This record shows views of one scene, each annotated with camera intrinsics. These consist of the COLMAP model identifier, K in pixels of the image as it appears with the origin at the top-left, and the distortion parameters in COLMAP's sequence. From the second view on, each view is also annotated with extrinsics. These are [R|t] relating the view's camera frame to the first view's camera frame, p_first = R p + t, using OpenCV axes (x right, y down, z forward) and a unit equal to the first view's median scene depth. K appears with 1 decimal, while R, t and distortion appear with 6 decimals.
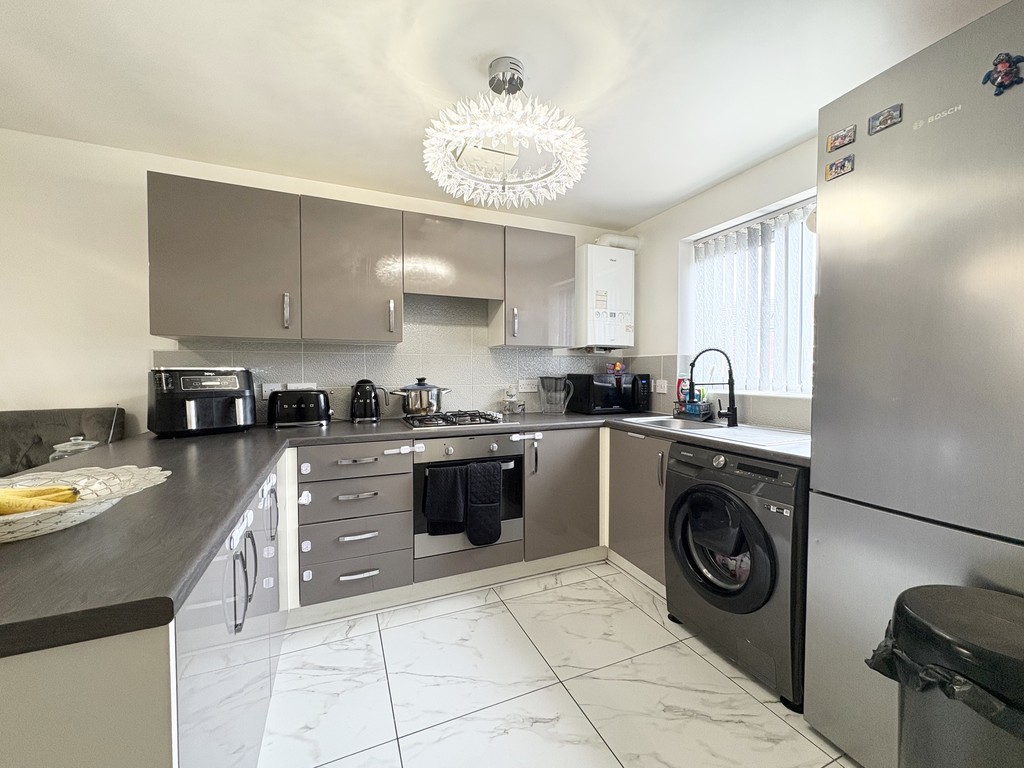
lens RADIAL K [[406.0, 0, 513.4], [0, 406.0, 381.5], [0, 0, 1]] dist [-0.004212, -0.000162]
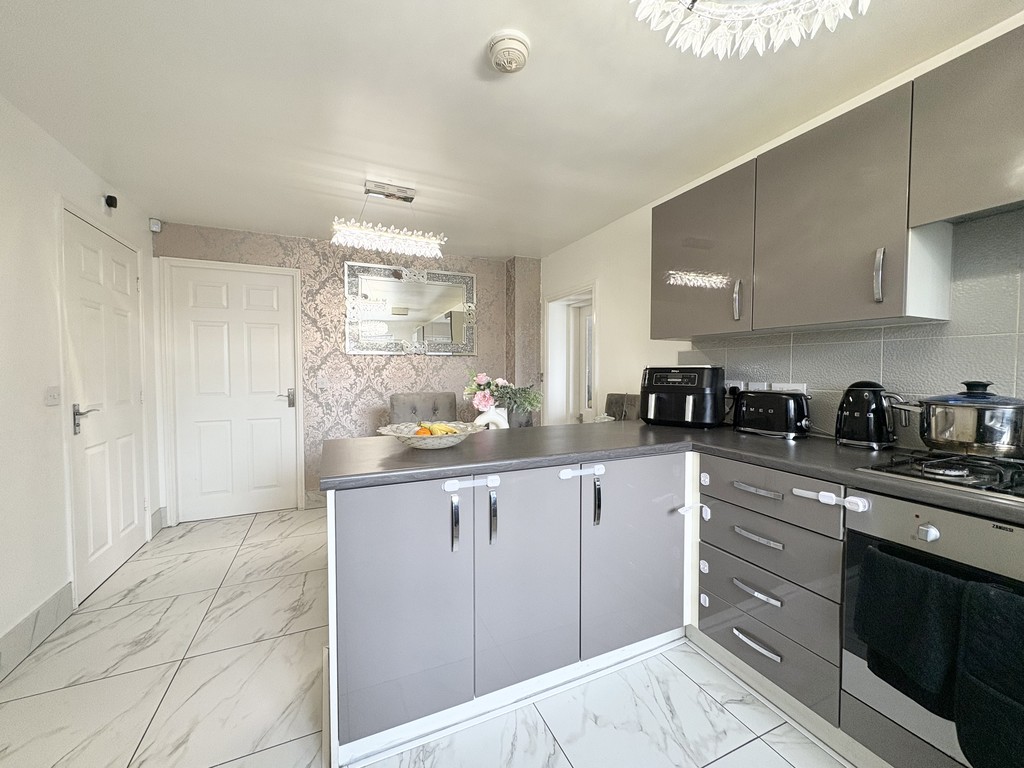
lens RADIAL K [[406.0, 0, 513.4], [0, 406.0, 384.8], [0, 0, 1]] dist [-0.004212, -0.000162]
pose [[0.015275, 0.038553, -0.999140, 0.289072], [-0.027462, 0.998896, 0.038124, -0.010026], [0.999506, 0.026856, 0.016317, 0.461836]]
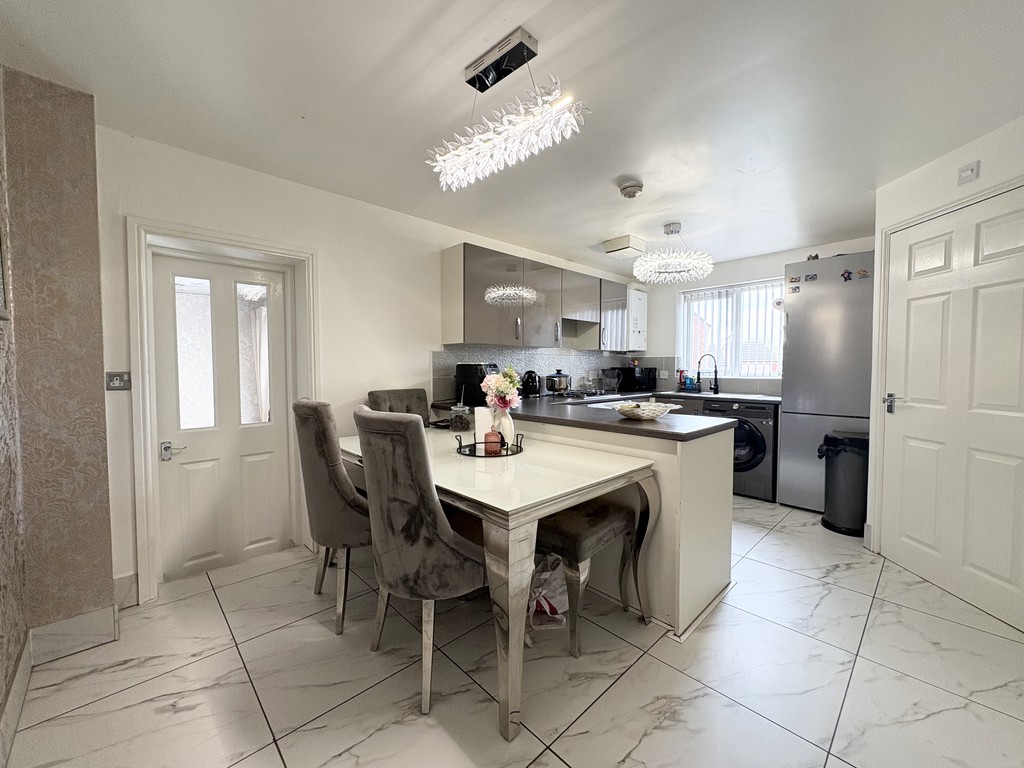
lens RADIAL K [[406.0, 0, 512.8], [0, 406.0, 381.5], [0, 0, 1]] dist [-0.004212, -0.000162]
pose [[0.939287, -0.010612, 0.342970, -1.051264], [0.006730, 0.999899, 0.012506, 0.018754], [-0.343068, -0.009439, 0.939263, -0.498930]]
